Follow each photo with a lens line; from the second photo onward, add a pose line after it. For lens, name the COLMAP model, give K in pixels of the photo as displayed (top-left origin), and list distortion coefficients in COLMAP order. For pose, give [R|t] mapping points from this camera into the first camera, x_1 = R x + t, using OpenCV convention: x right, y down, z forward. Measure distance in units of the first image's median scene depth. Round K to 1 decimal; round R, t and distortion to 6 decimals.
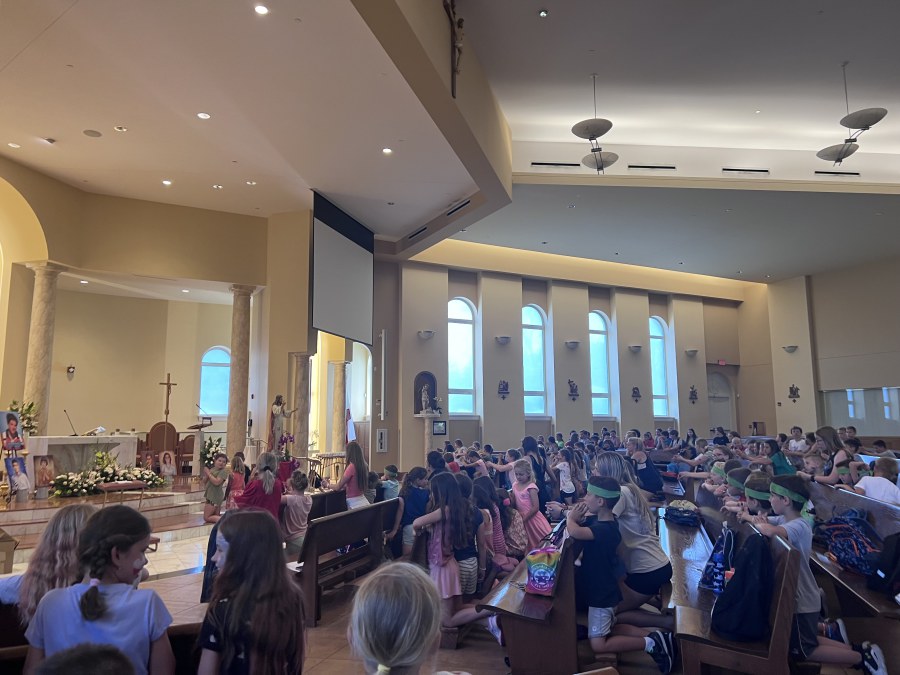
lens RADIAL K [[671.9, 0, 462.4], [0, 671.9, 352.1], [0, 0, 1]] dist [0.043660, -0.048188]
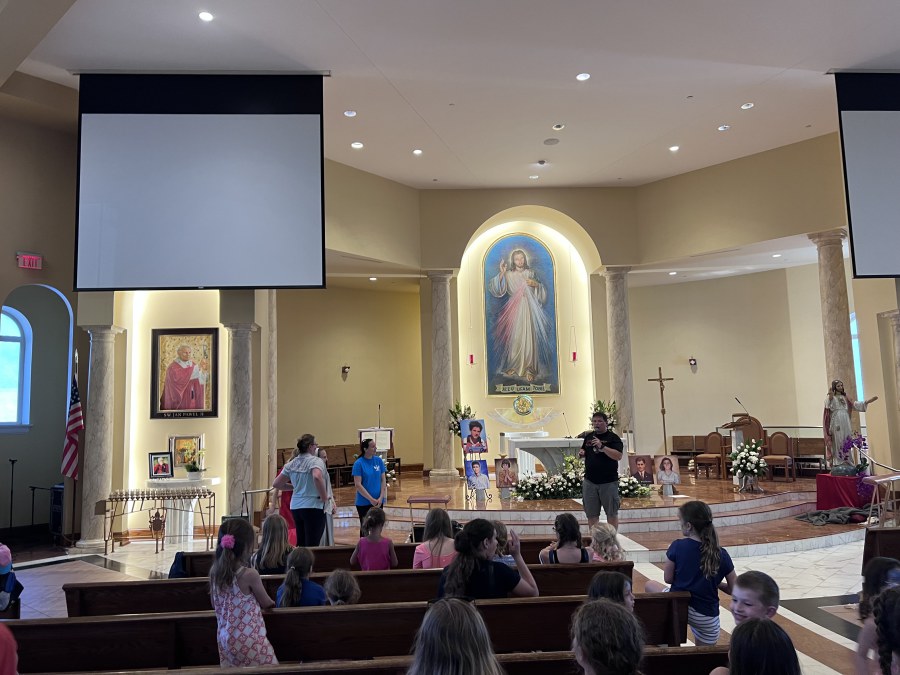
lens RADIAL K [[671.9, 0, 448.7], [0, 671.9, 344.4], [0, 0, 1]] dist [0.043660, -0.048188]
pose [[0.311978, -0.104663, -0.944307, 0.280493], [0.131822, 0.989069, -0.066073, 0.021624], [0.940900, -0.103867, 0.322365, 0.416225]]
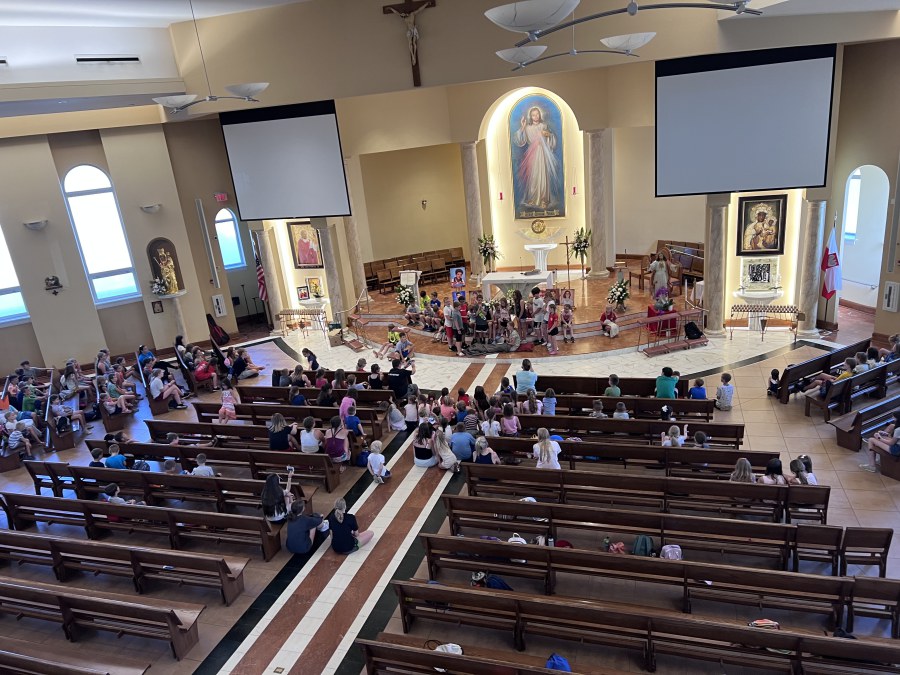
lens RADIAL K [[671.9, 0, 444.8], [0, 671.9, 347.4], [0, 0, 1]] dist [0.043660, -0.048188]
pose [[-0.039344, 0.340838, -0.939298, 0.851140], [0.215211, 0.920855, 0.325131, -0.231054], [0.975775, -0.189355, -0.109582, 0.771835]]
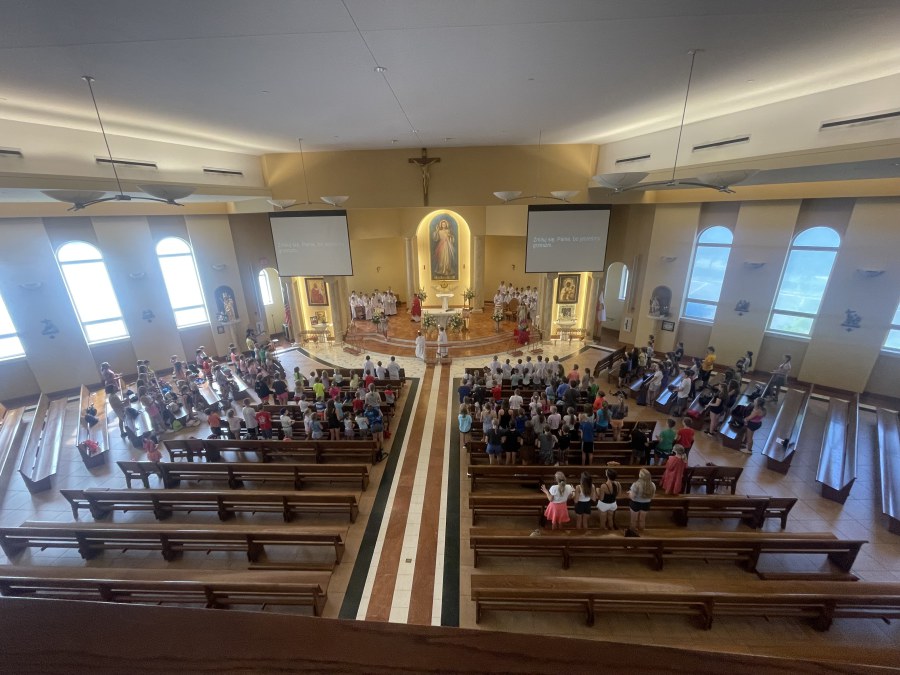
lens RADIAL K [[363.1, 0, 444.7], [0, 363.1, 340.7], [0, 0, 1]] dist [0.000559, 0.000292]
pose [[0.221120, 0.325698, -0.919253, 0.787948], [0.134664, 0.923360, 0.359545, -0.270603], [0.965905, -0.203293, 0.160313, 0.570546]]
